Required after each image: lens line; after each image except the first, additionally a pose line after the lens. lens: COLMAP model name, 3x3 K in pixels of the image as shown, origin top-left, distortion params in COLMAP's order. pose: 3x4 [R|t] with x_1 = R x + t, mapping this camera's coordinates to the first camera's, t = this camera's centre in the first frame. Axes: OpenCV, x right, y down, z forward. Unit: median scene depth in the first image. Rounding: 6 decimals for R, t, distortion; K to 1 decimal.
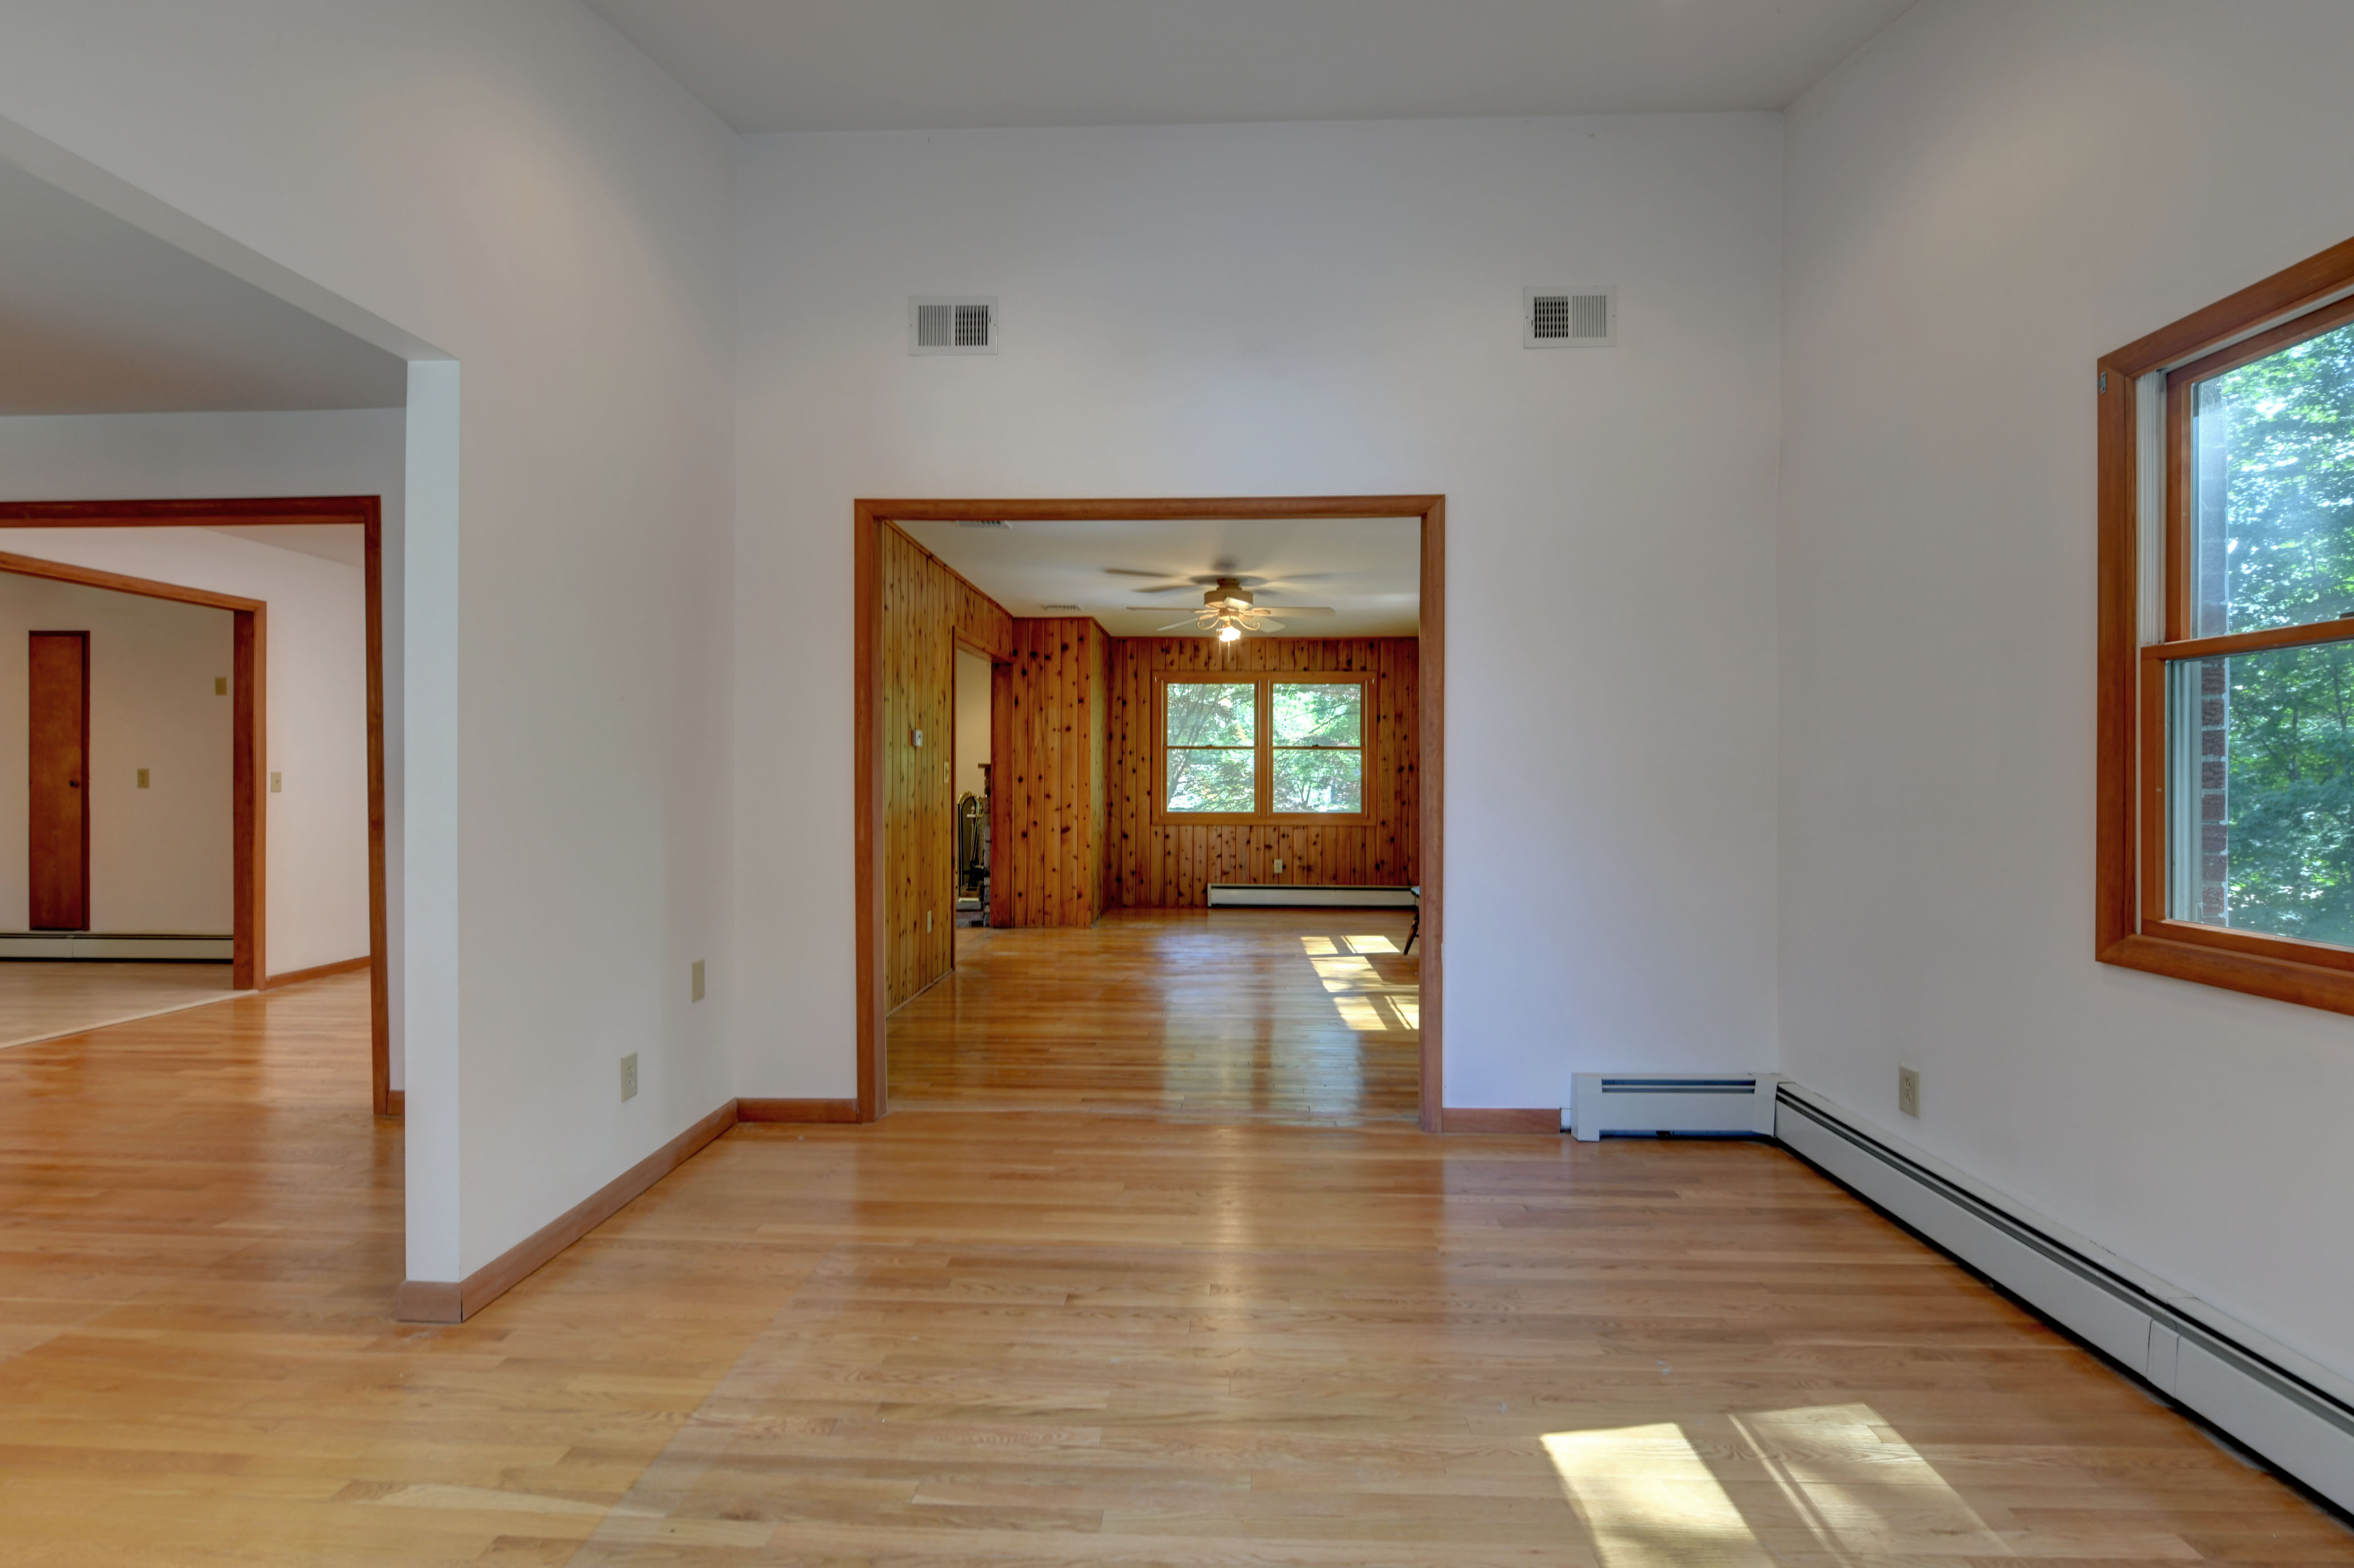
lens RADIAL K [[1114.8, 0, 1184.1], [0, 1114.8, 781.7], [0, 0, 1]] dist [-0.007475, -0.000995]
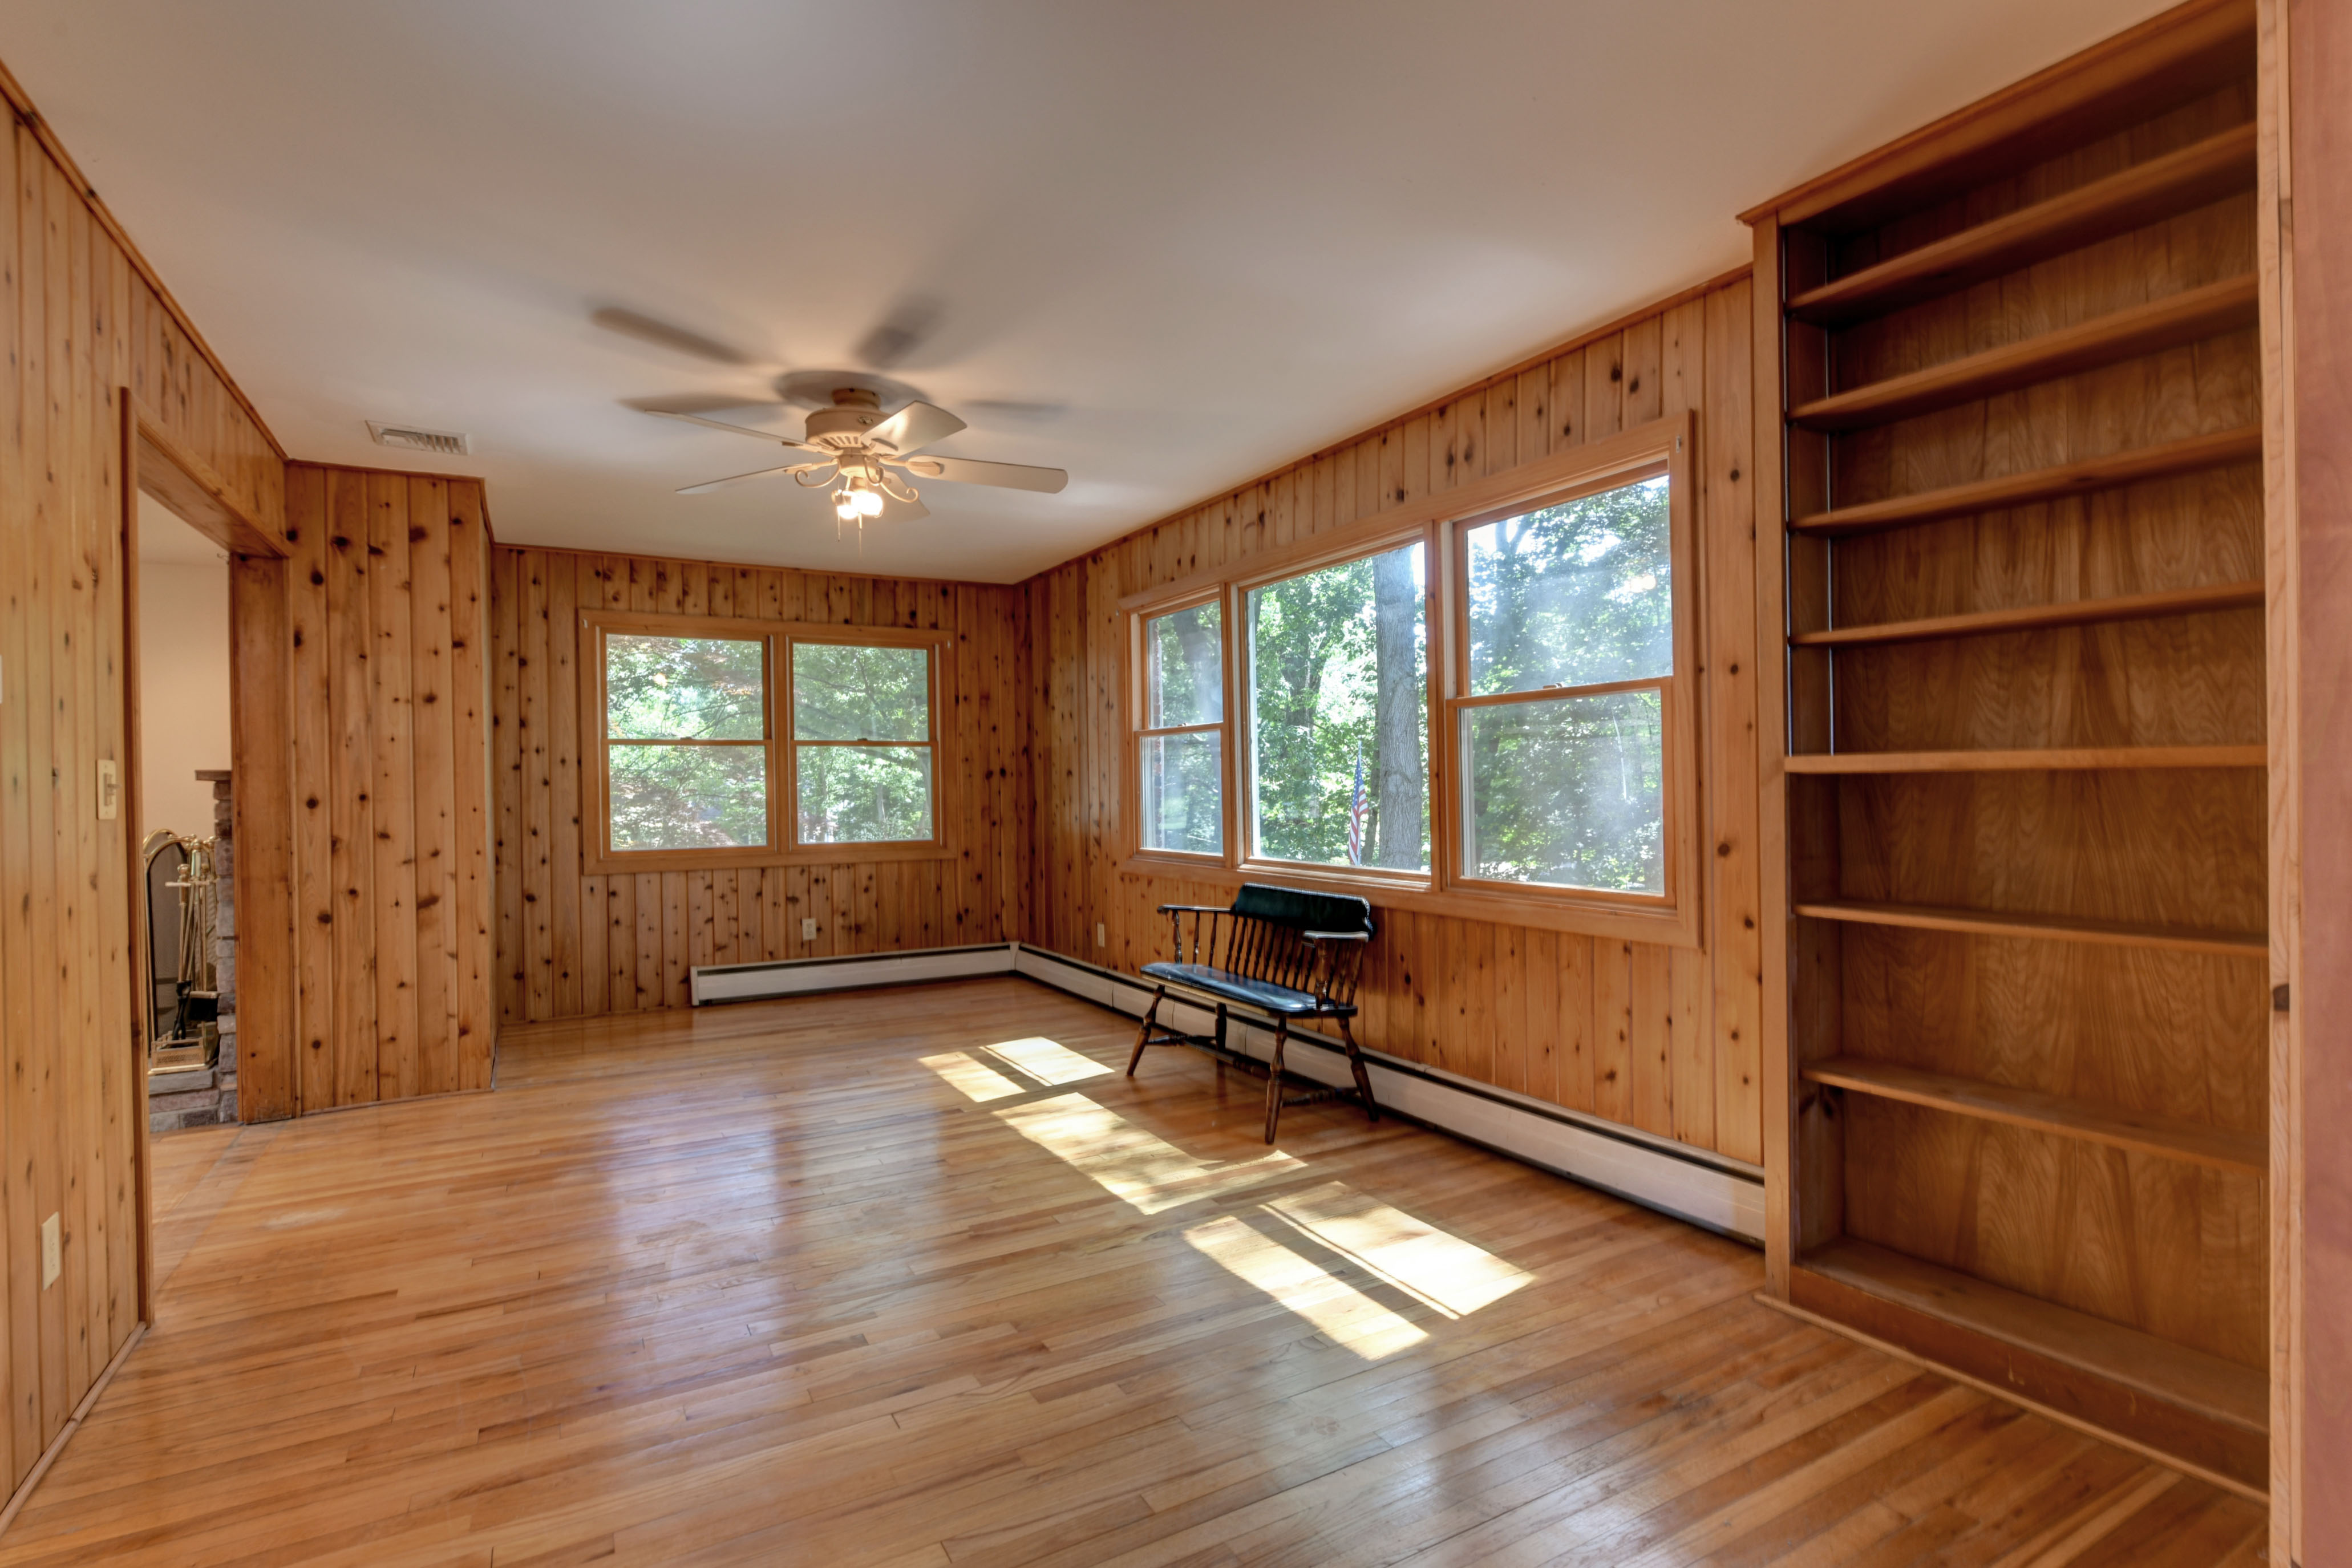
lens RADIAL K [[1125.7, 0, 1181.6], [0, 1125.7, 793.0], [0, 0, 1]] dist [-0.005942, -0.001233]
pose [[0.846824, -0.019562, 0.531513, -0.076487], [0.018935, 0.999799, 0.006630, -0.002161], [-0.531535, 0.004450, 0.847024, 0.349508]]
